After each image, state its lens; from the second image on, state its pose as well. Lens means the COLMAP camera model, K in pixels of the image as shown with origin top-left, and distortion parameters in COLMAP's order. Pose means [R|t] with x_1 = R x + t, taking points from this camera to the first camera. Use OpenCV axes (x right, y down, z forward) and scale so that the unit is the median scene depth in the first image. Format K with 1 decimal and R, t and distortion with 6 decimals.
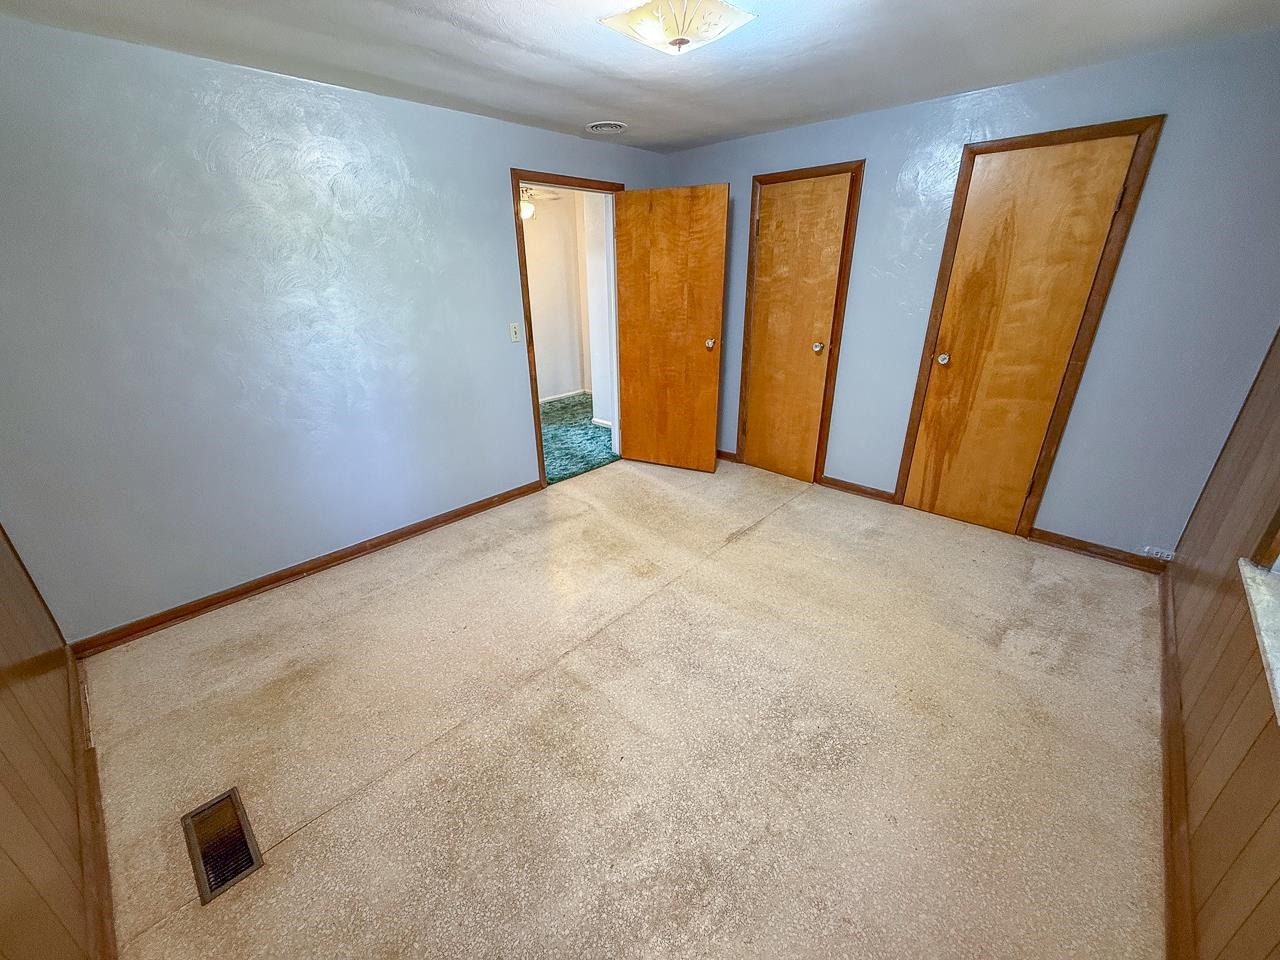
lens RADIAL K [[509.4, 0, 636.6], [0, 509.4, 478.8], [0, 0, 1]] dist [0.000216, -0.000289]
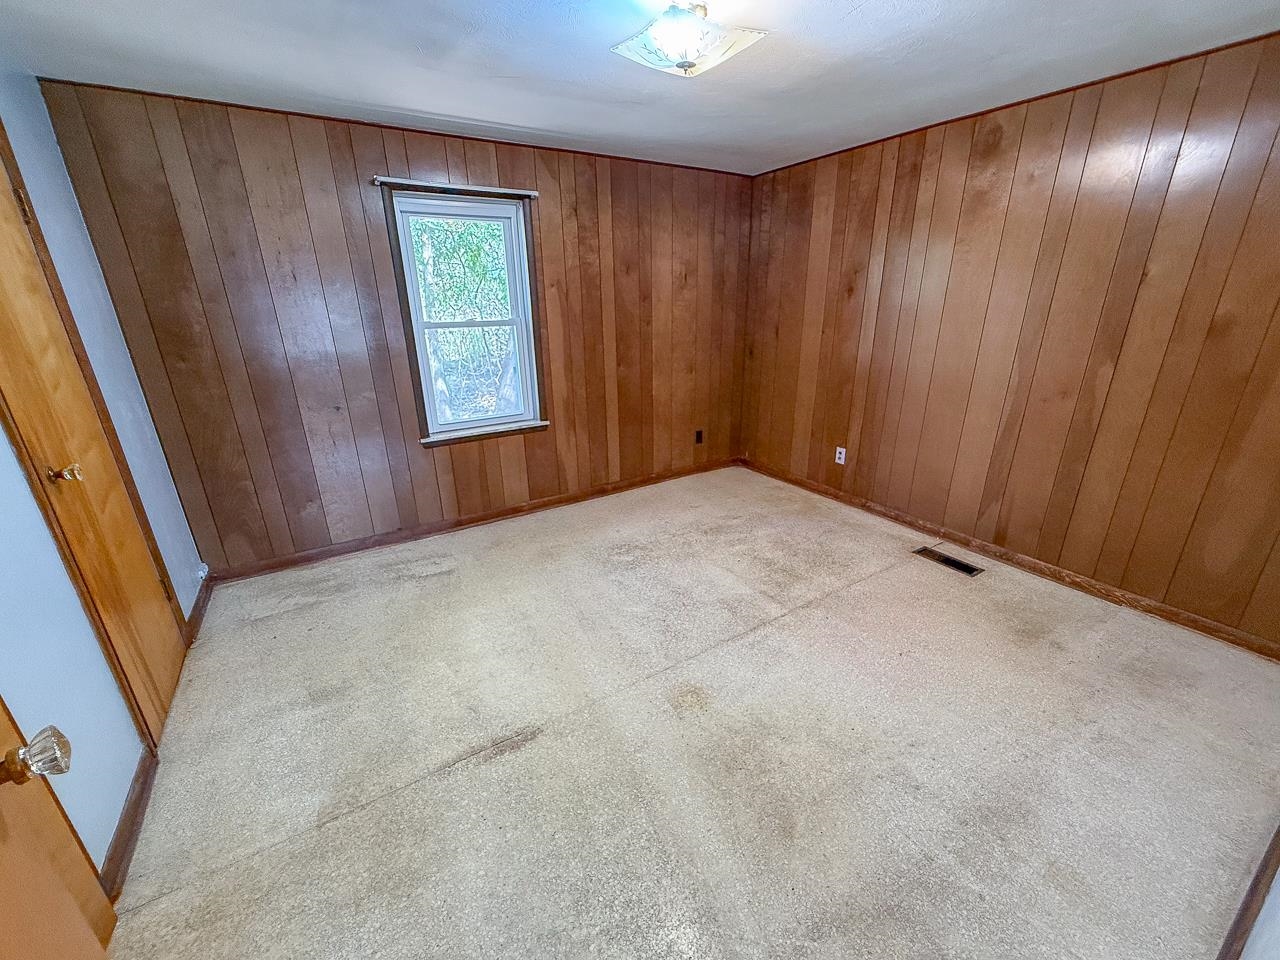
lens RADIAL K [[509.4, 0, 636.6], [0, 509.4, 478.8], [0, 0, 1]] dist [0.000216, -0.000289]
pose [[-0.963386, -0.061328, 0.261010, -0.100580], [0.130757, 0.742411, 0.657061, -0.665604], [-0.234073, 0.667132, -0.707209, 1.666691]]
